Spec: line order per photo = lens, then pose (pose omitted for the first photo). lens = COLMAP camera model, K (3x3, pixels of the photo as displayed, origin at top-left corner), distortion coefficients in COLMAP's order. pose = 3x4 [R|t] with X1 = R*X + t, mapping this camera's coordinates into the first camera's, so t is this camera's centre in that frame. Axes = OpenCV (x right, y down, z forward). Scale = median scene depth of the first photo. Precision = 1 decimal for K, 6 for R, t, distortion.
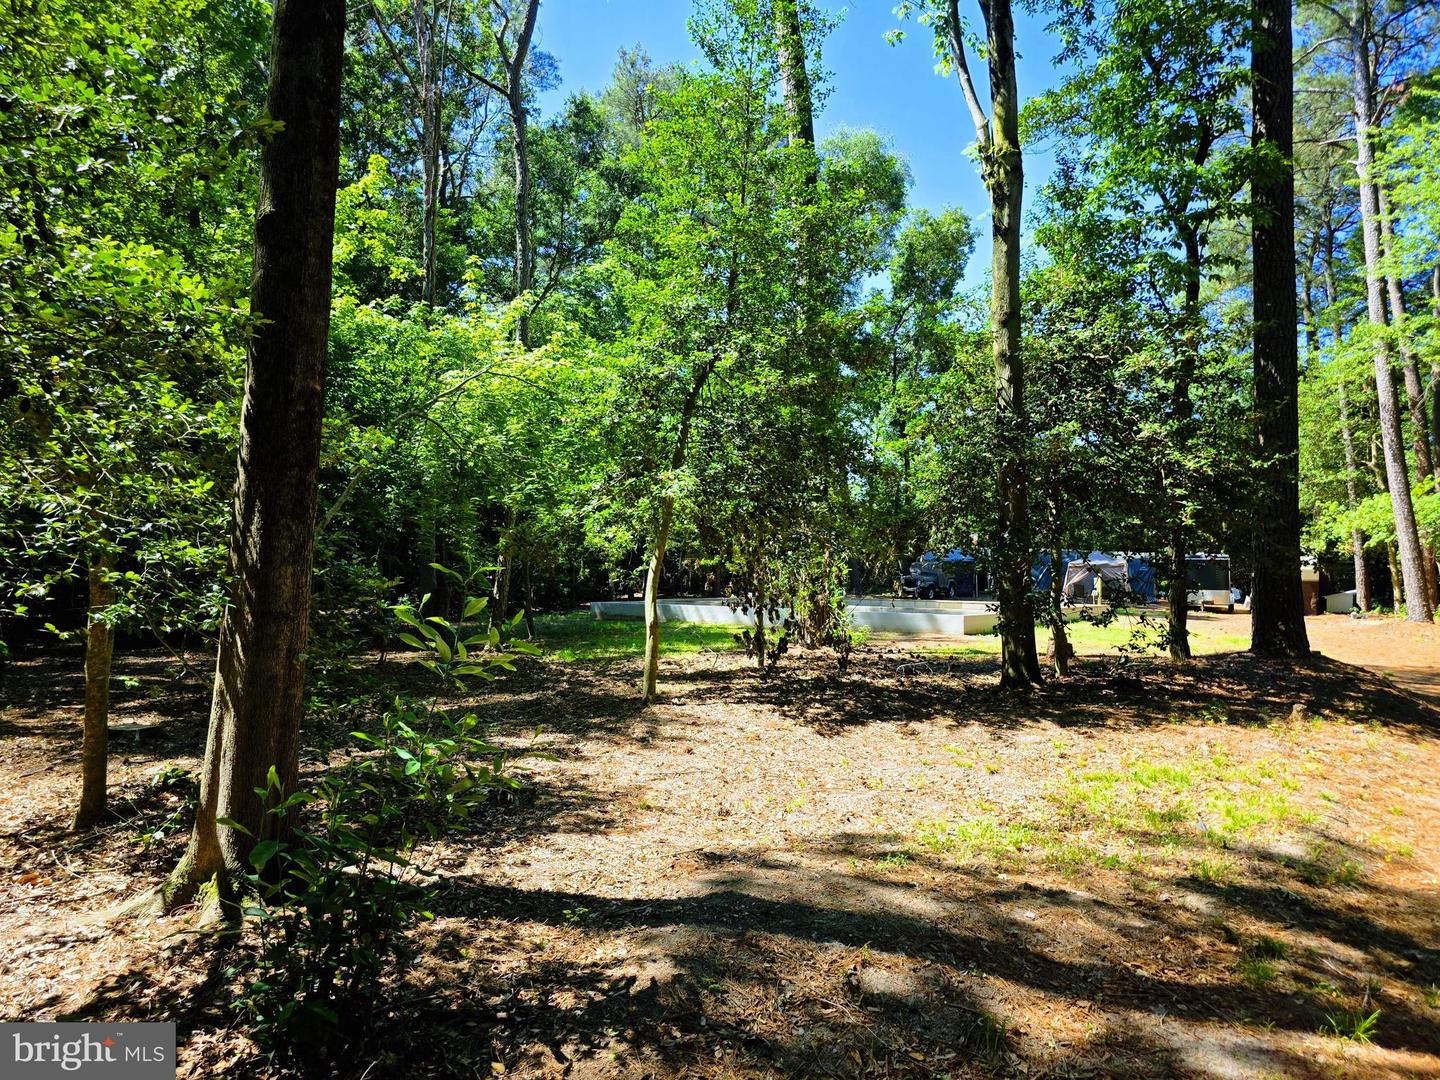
lens RADIAL K [[969.3, 0, 726.6], [0, 969.3, 539.5], [0, 0, 1]] dist [0.048101, -0.045650]
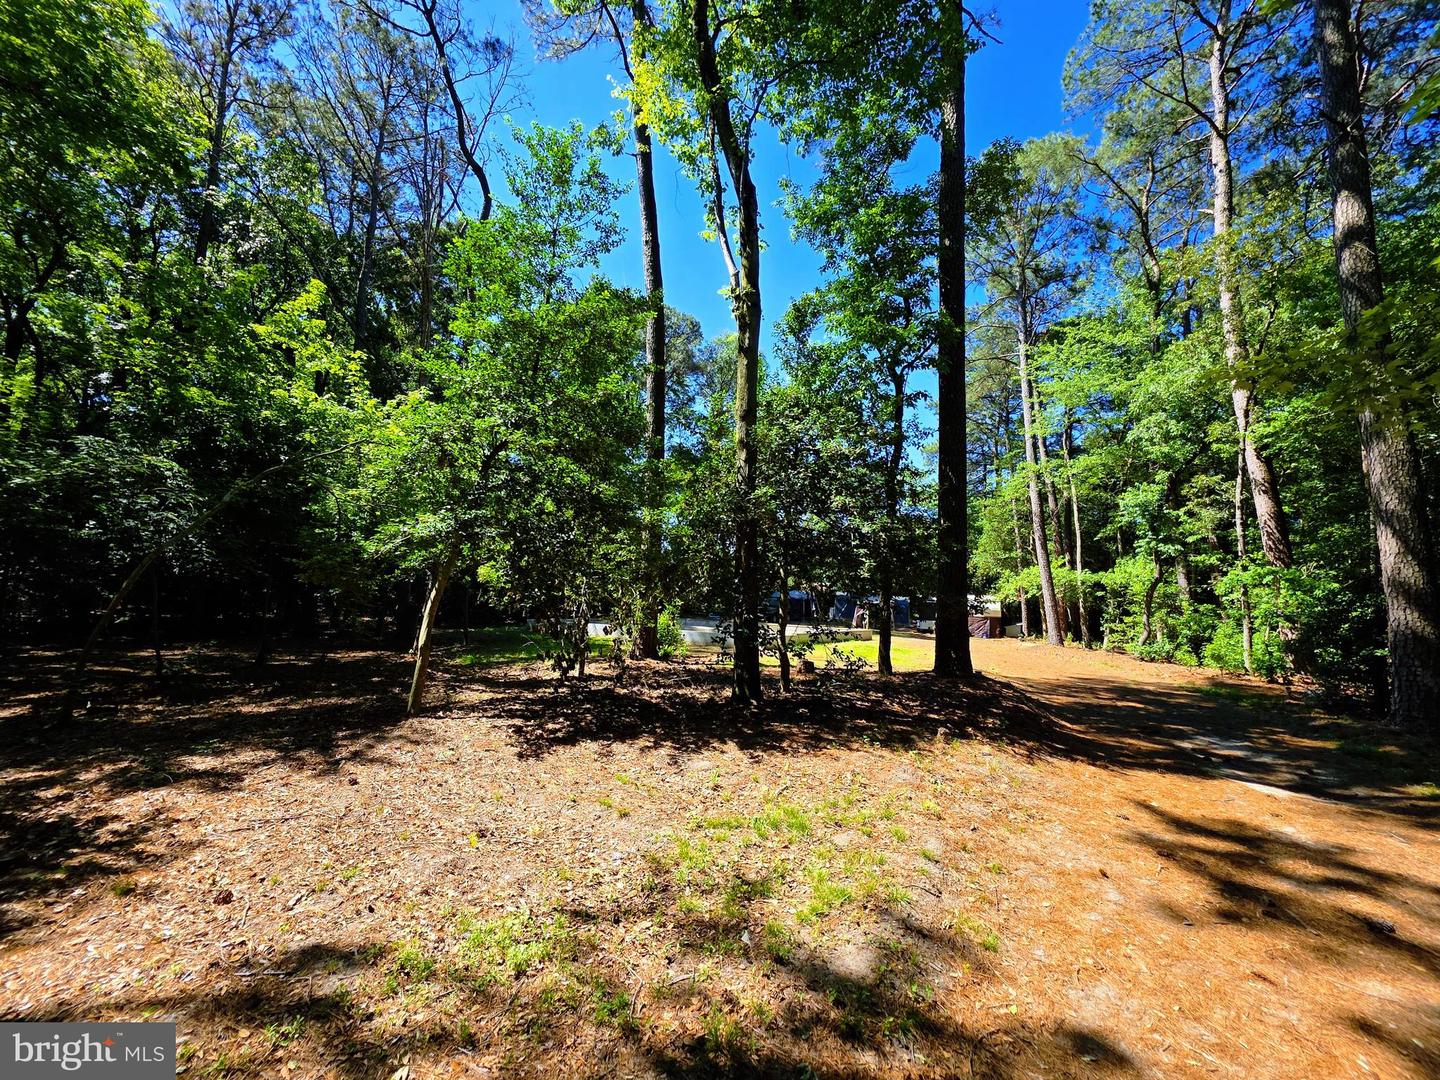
lens RADIAL K [[580.0, 0, 723.2], [0, 580.0, 541.4], [0, 0, 1]] dist [-0.003345, 0.000415]
pose [[0.995418, 0.041891, 0.085957, 0.153398], [-0.035917, 0.996907, -0.069902, -0.001480], [-0.088620, 0.066494, 0.993844, 0.187316]]
